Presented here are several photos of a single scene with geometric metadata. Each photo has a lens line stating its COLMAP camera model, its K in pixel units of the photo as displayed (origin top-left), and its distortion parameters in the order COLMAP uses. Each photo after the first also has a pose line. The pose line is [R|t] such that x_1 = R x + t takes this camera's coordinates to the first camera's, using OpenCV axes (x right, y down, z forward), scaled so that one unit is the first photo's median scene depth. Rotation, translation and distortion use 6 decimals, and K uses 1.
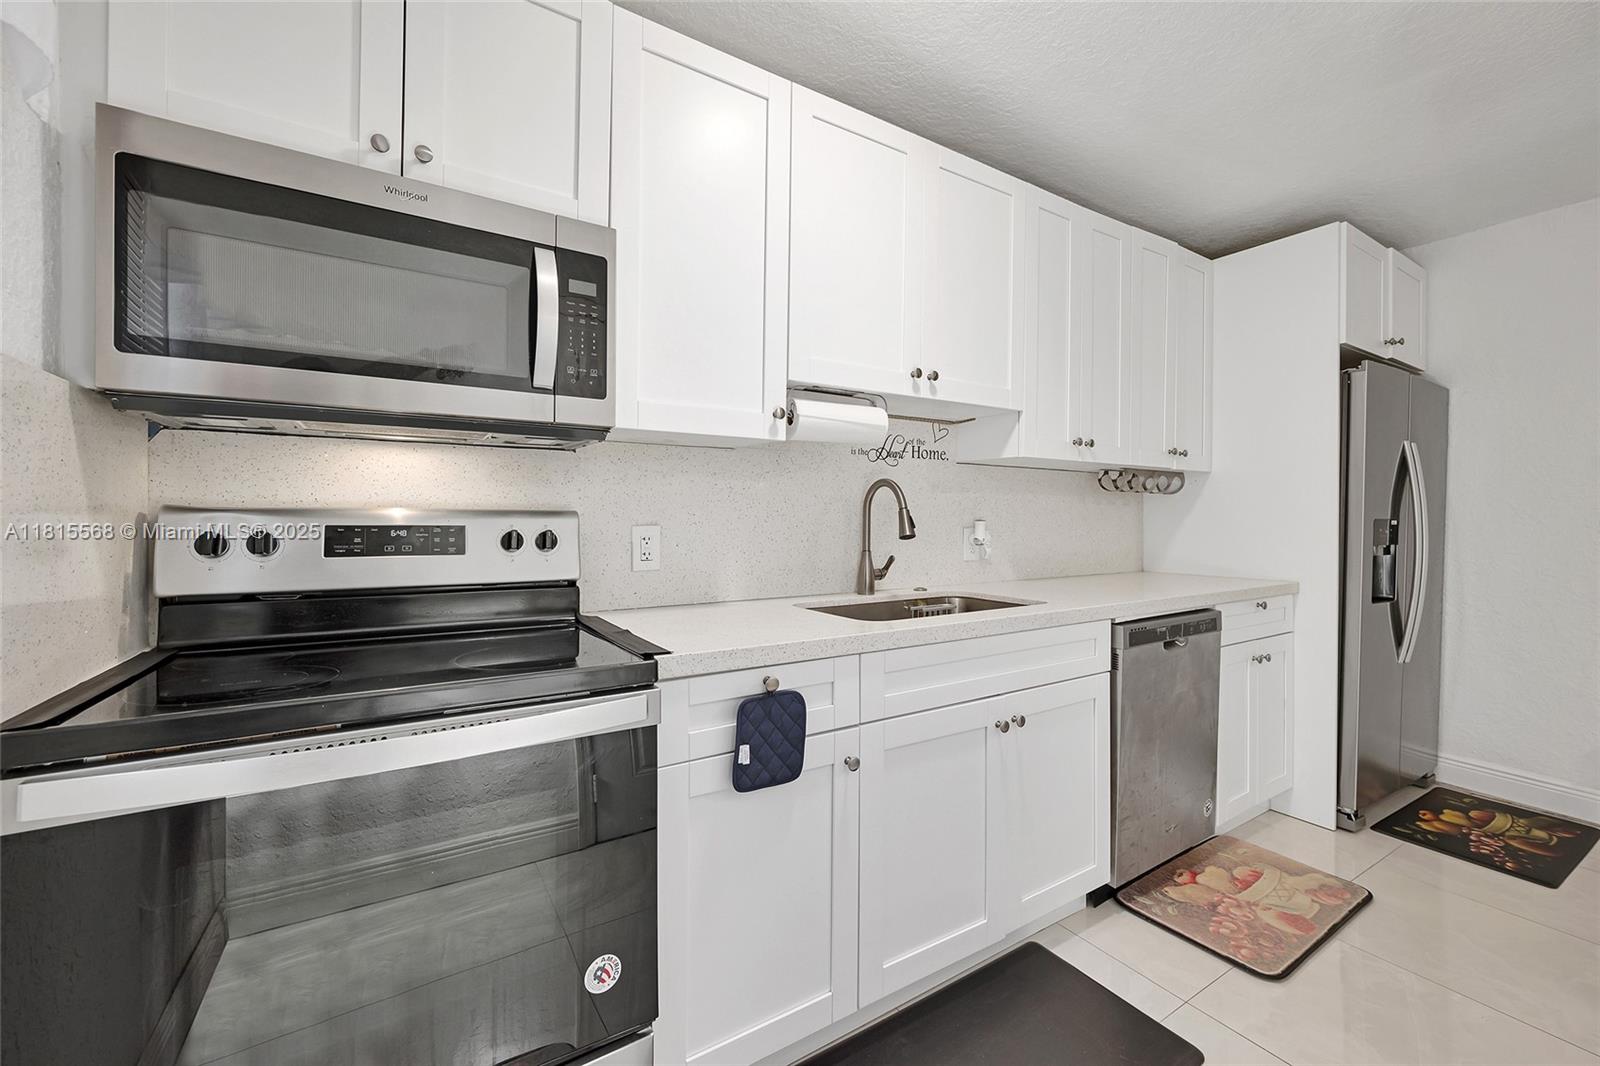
lens RADIAL K [[651.2, 0, 782.2], [0, 651.2, 521.9], [0, 0, 1]] dist [-0.006156, 0.000408]
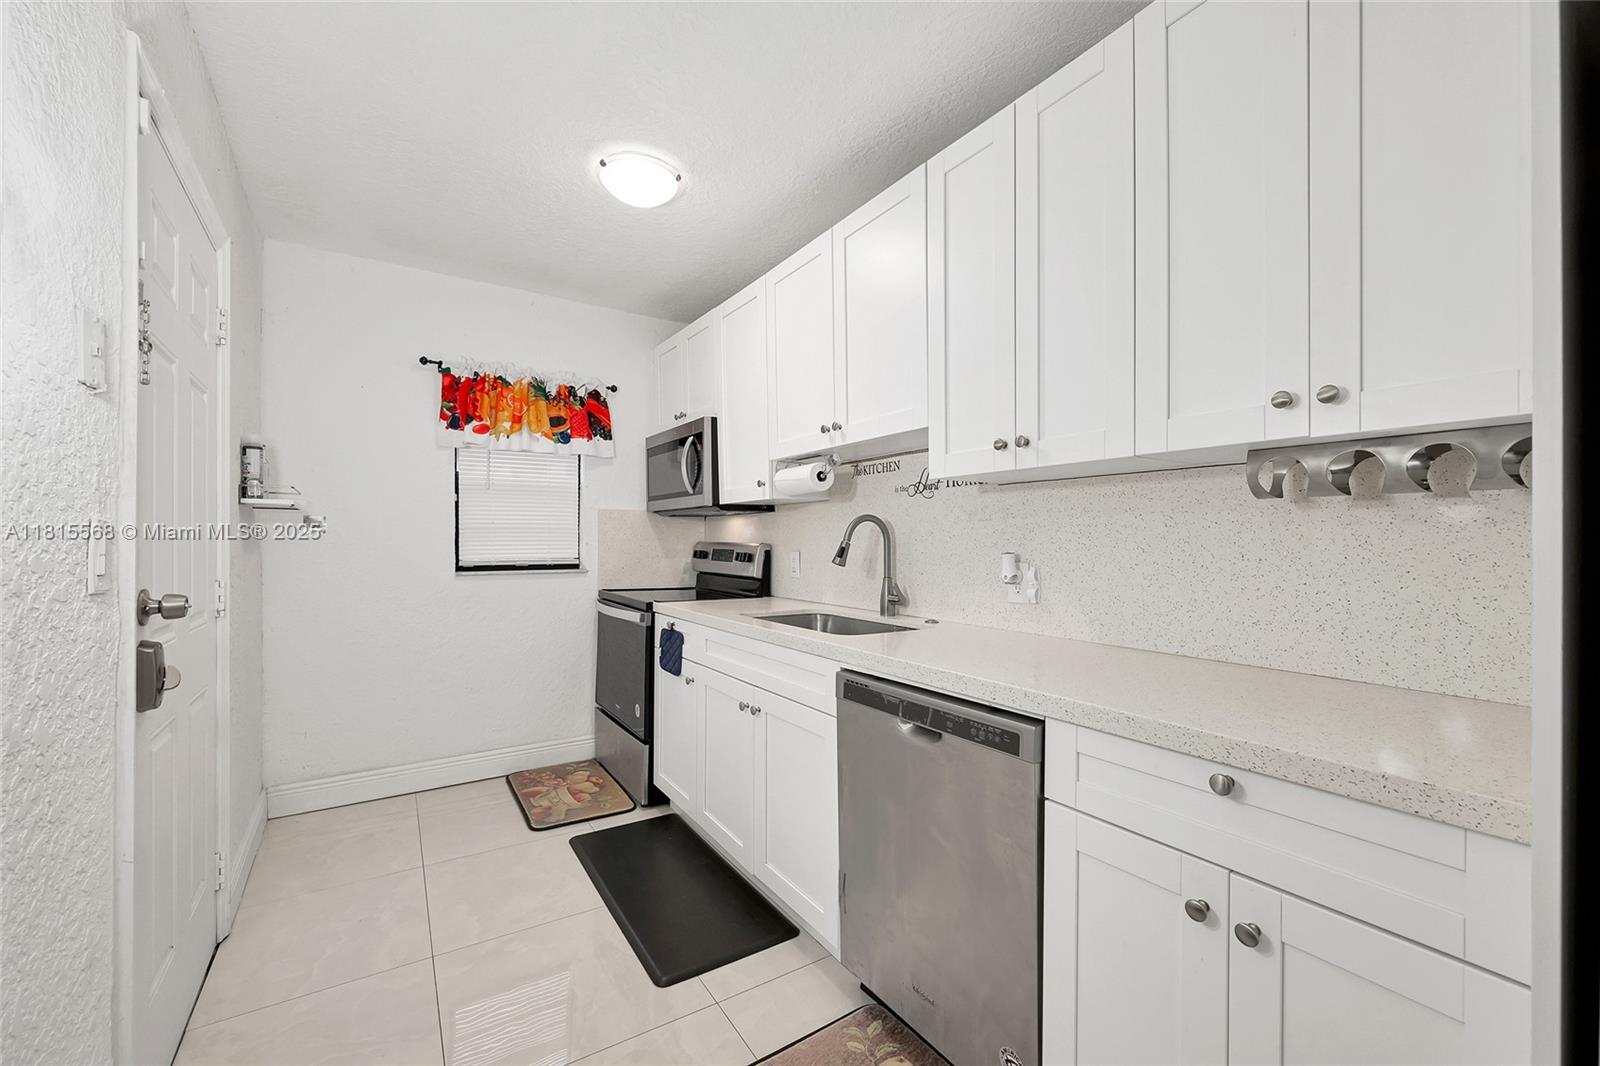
lens RADIAL K [[651.2, 0, 824.5], [0, 651.2, 553.0], [0, 0, 1]] dist [-0.006156, 0.000408]
pose [[0.033880, 0.013338, -0.999337, 1.316510], [-0.013425, 0.999827, 0.012890, -0.011718], [0.999336, 0.012980, 0.034054, 0.886302]]
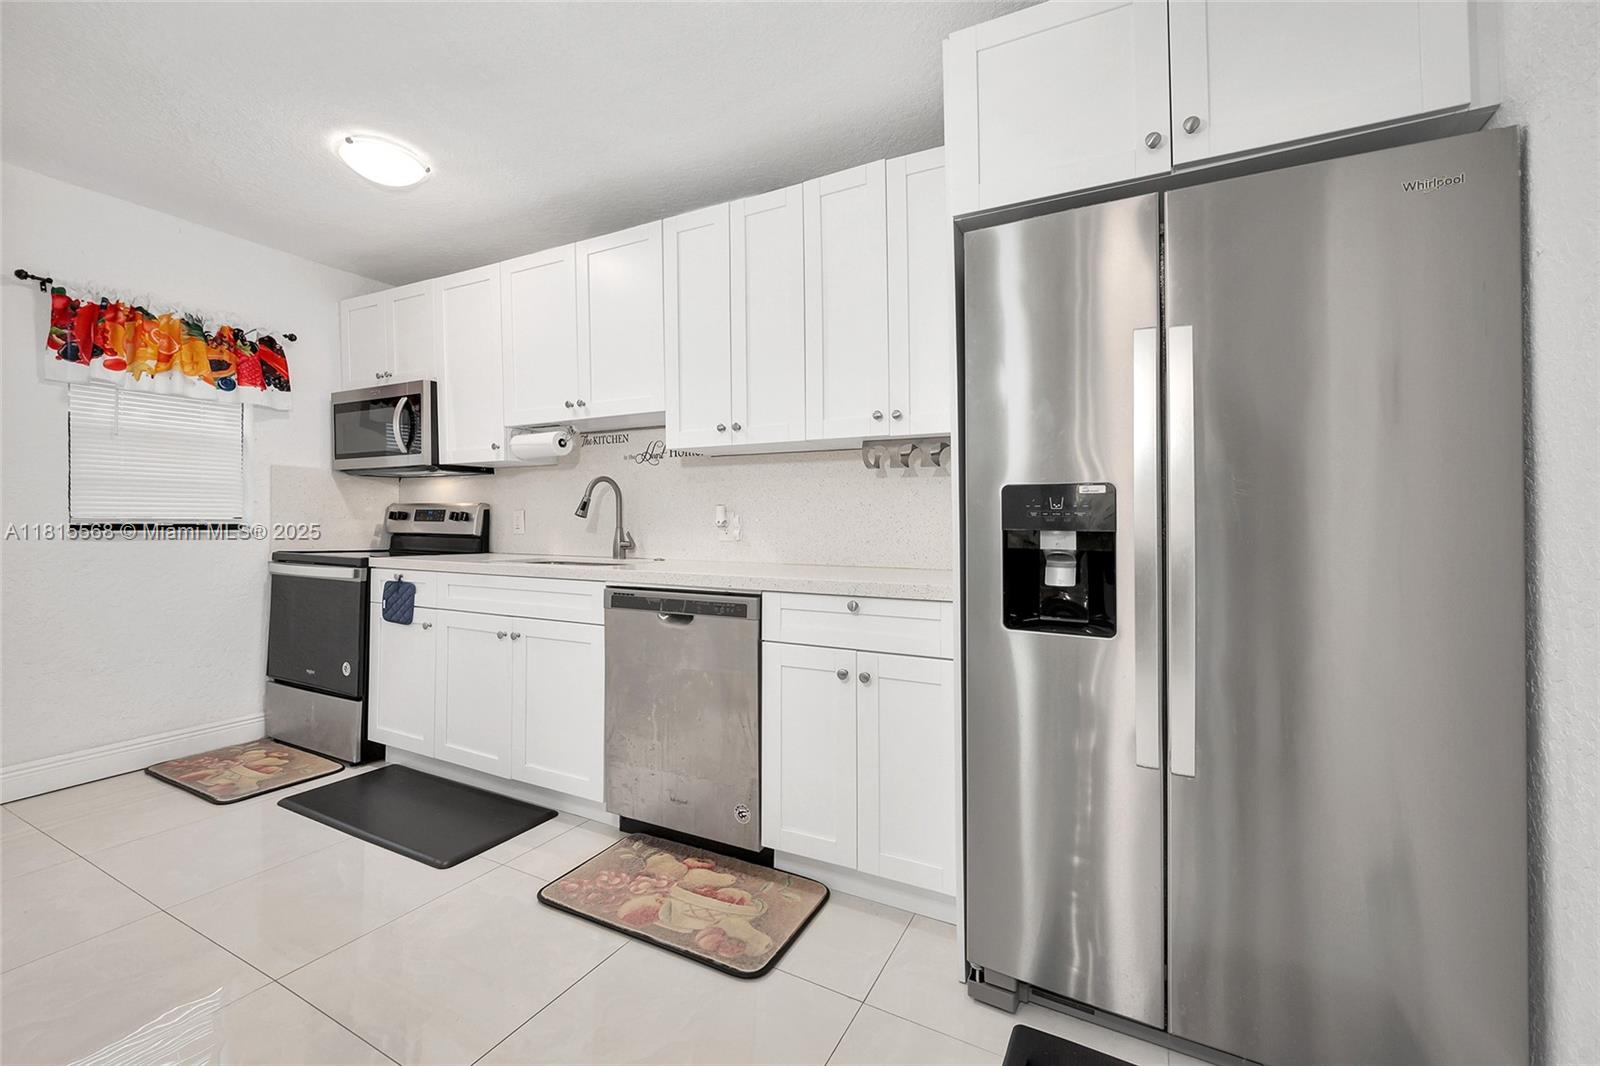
lens RADIAL K [[651.2, 0, 827.9], [0, 651.2, 521.8], [0, 0, 1]] dist [-0.006156, 0.000408]
pose [[0.523303, -0.005080, -0.852131, 1.630668], [-0.010631, 0.999865, -0.012490, 0.046172], [0.852080, 0.015594, 0.523179, 0.675710]]
